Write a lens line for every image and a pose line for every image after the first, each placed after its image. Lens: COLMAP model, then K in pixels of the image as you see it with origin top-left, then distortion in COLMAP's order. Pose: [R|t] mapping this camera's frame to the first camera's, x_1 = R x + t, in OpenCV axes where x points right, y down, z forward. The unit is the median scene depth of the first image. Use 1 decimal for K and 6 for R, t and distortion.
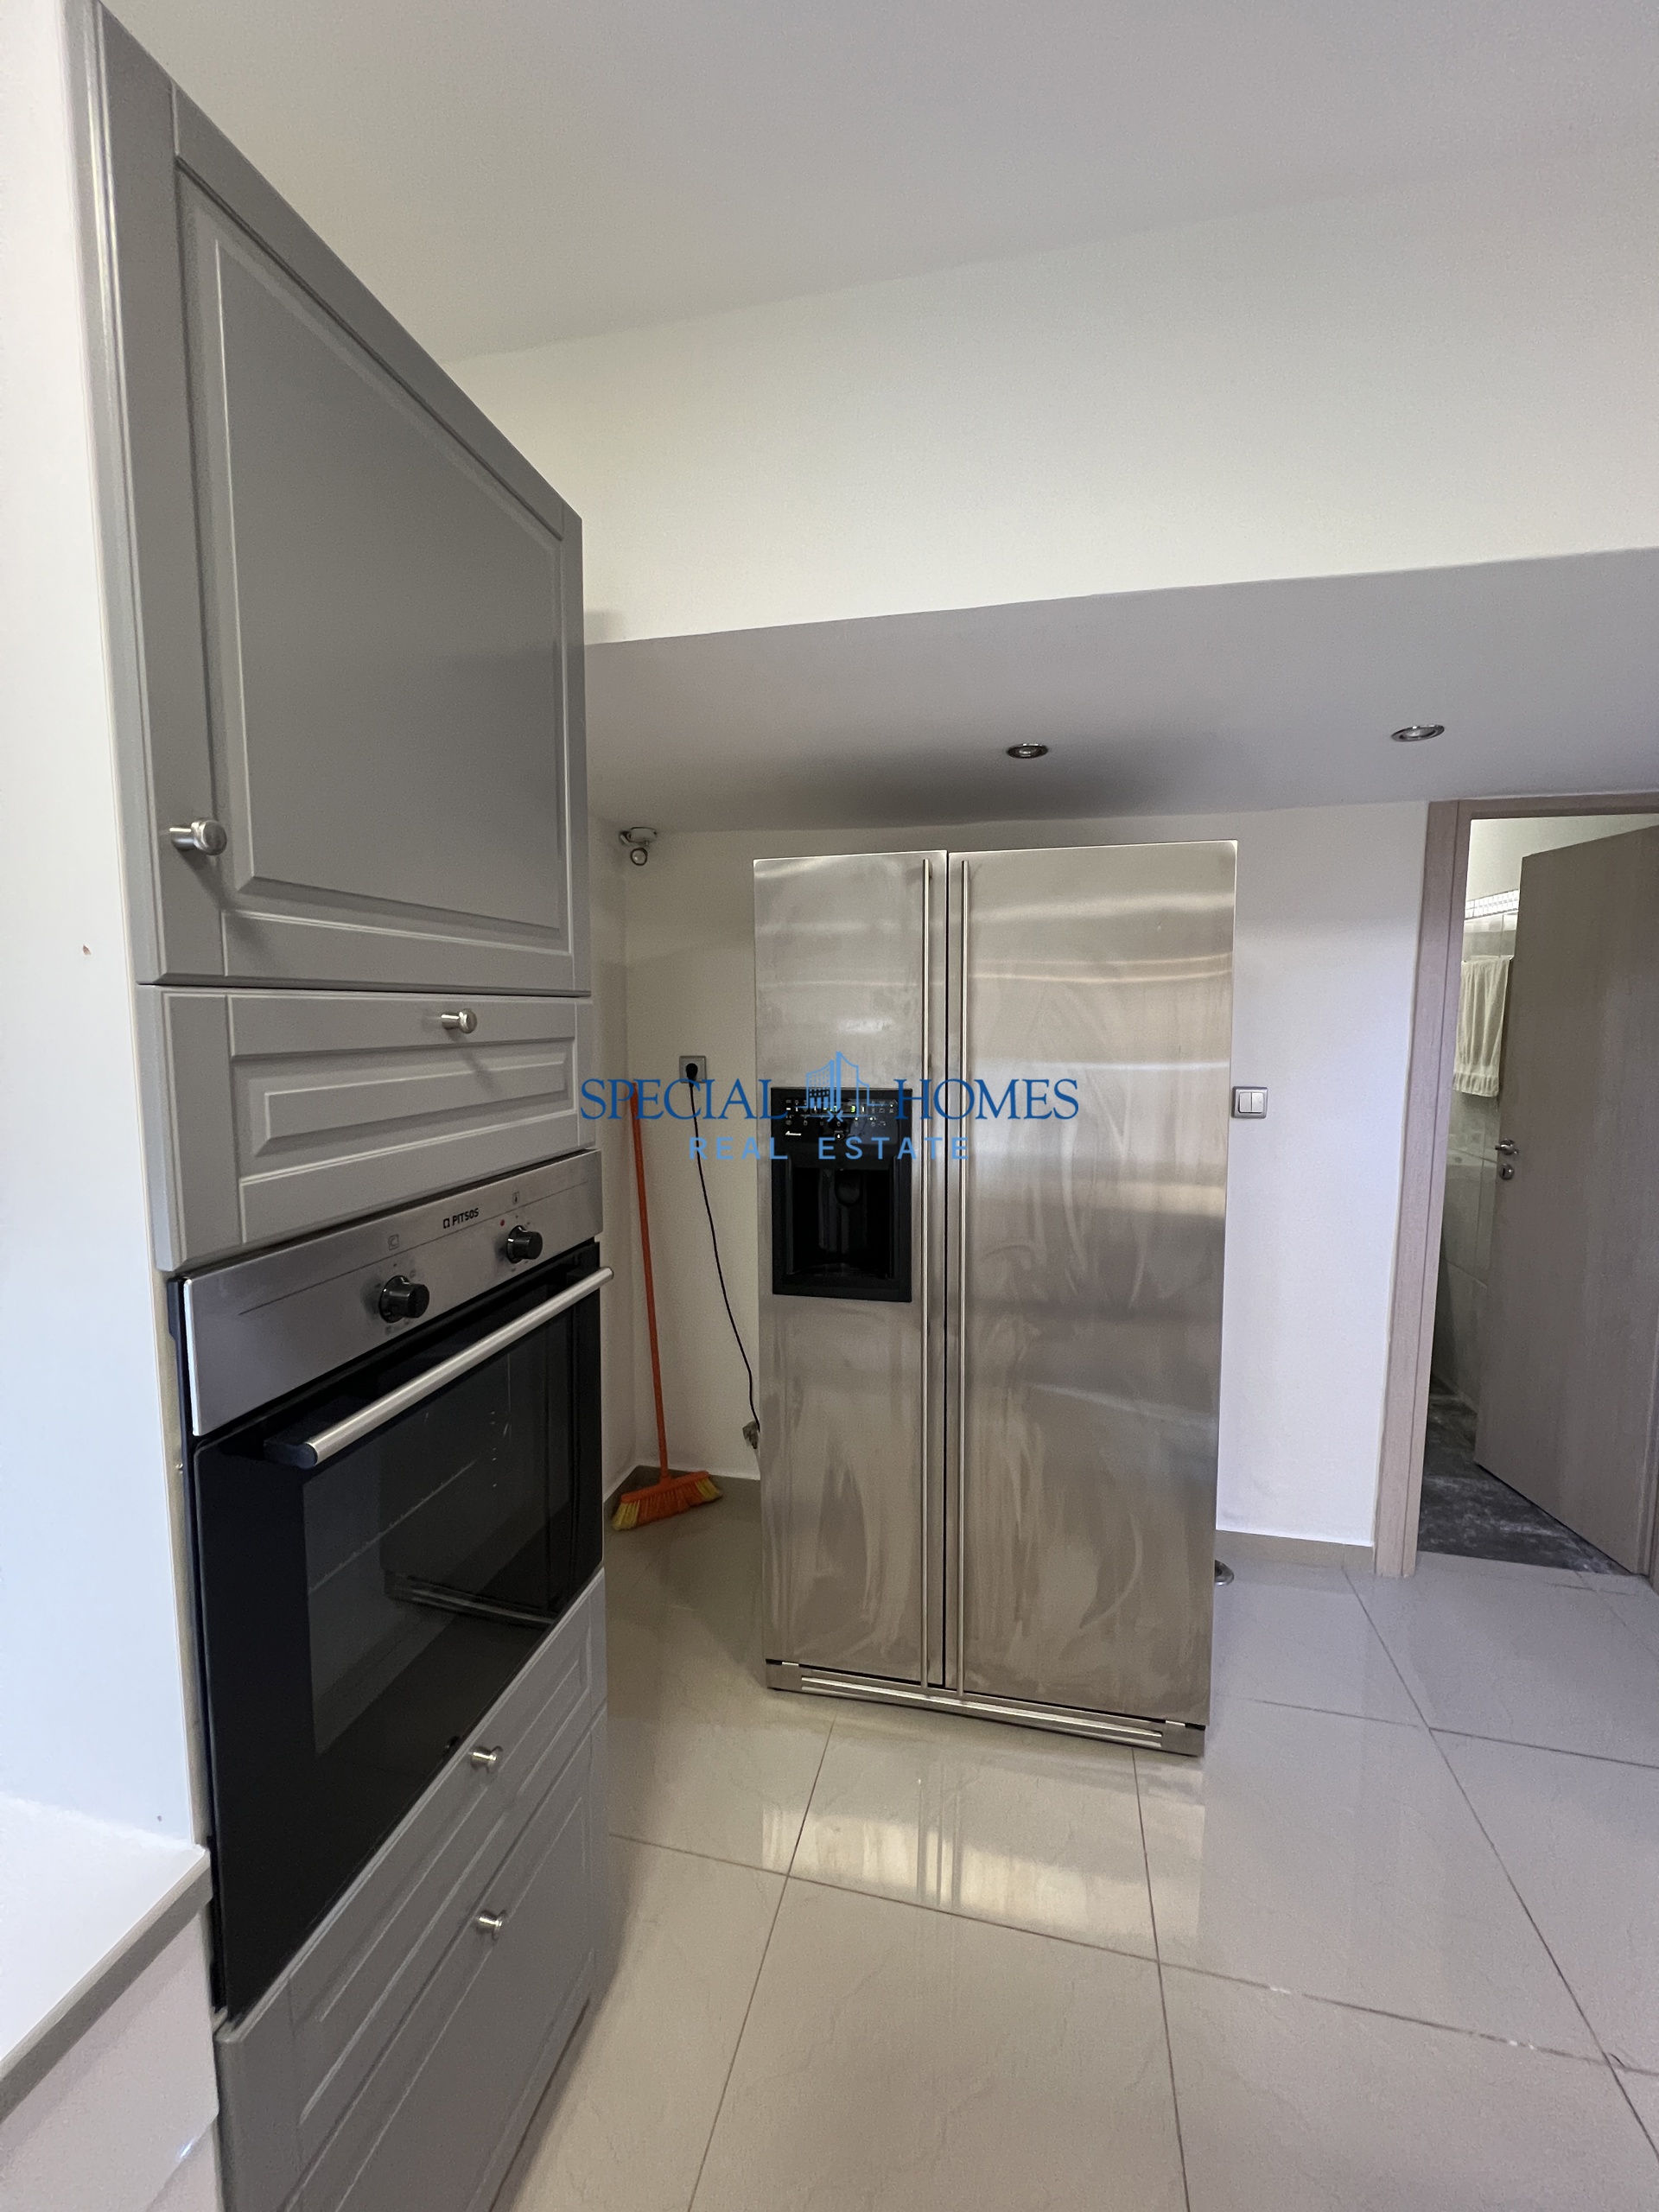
lens RADIAL K [[885.1, 0, 836.6], [0, 885.1, 1100.3], [0, 0, 1]] dist [-0.001129, 0.000299]
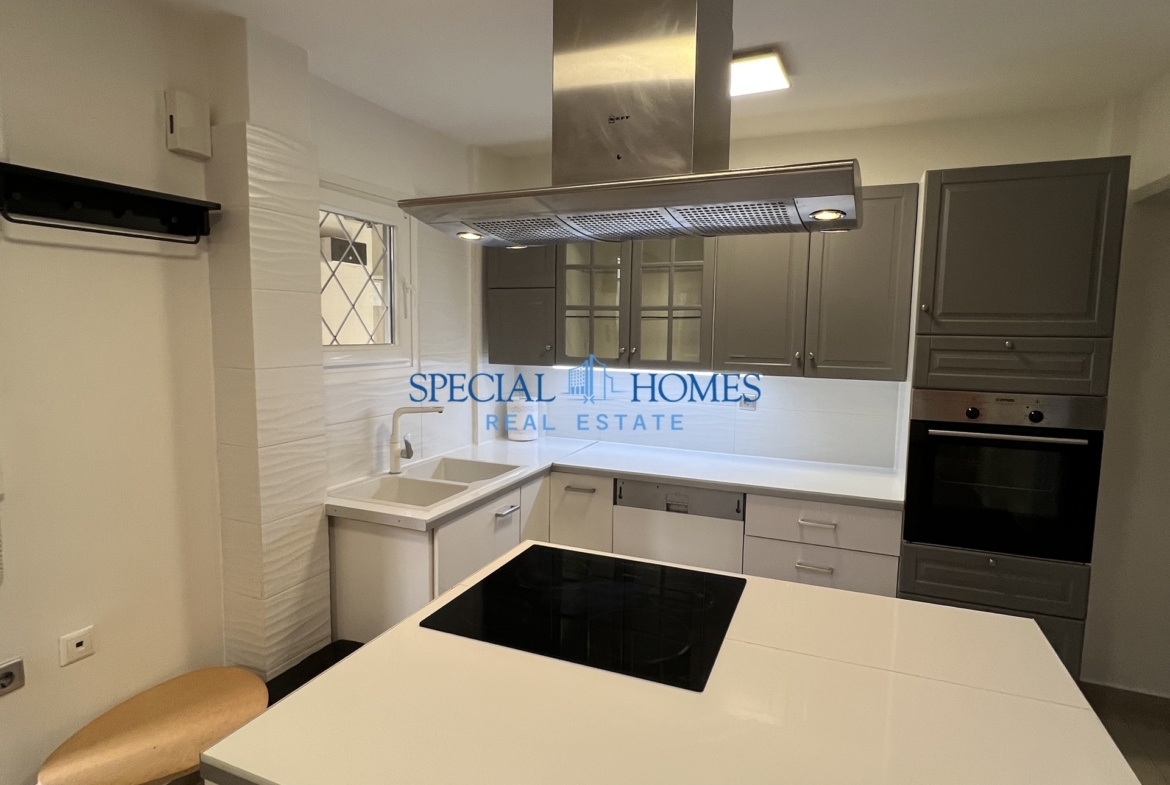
lens RADIAL K [[621.8, 0, 587.6], [0, 621.8, 388.0], [0, 0, 1]] dist [-0.005549, -0.001202]
pose [[-0.174053, 0.091837, -0.980445, 2.932294], [-0.110648, 0.987513, 0.112142, -0.009265], [0.978500, 0.128003, -0.161718, -0.291244]]
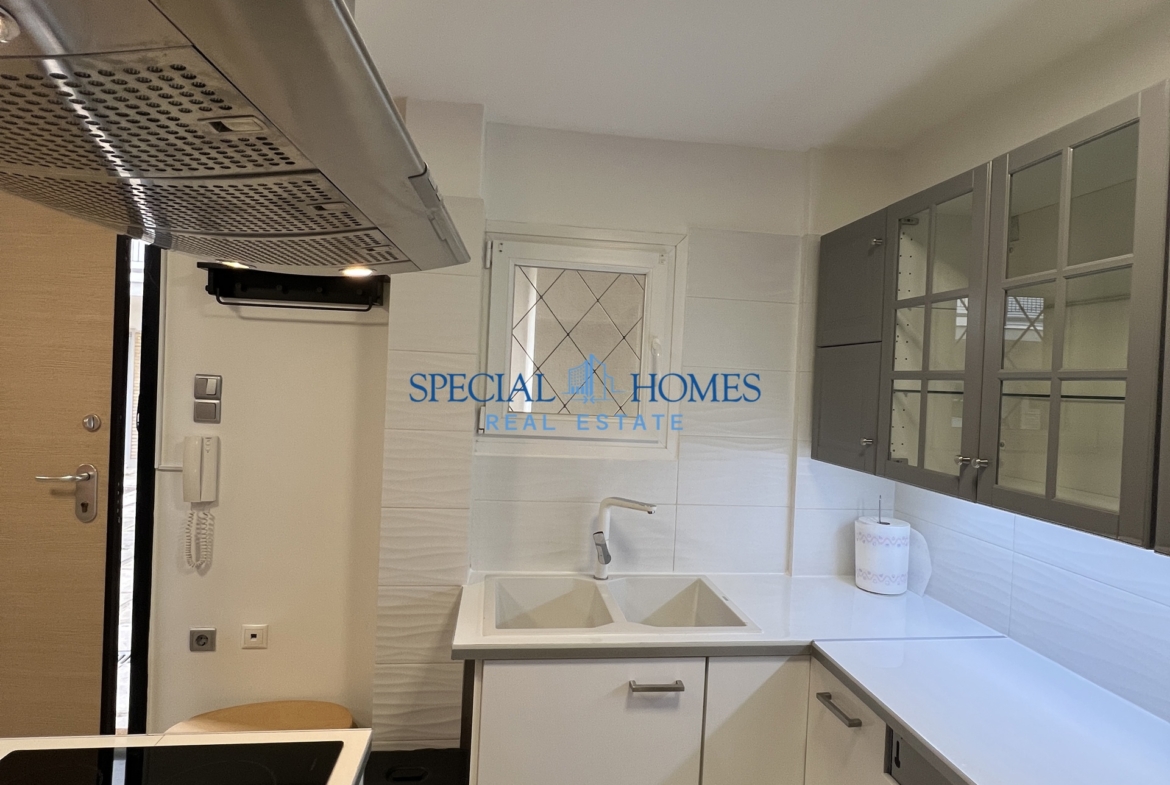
lens RADIAL K [[621.8, 0, 587.6], [0, 621.8, 388.0], [0, 0, 1]] dist [-0.005549, -0.001202]
pose [[-0.937101, -0.042437, -0.346470, 0.567049], [-0.083140, 0.991152, 0.103468, -0.168084], [0.339014, 0.125766, -0.932337, 0.712115]]
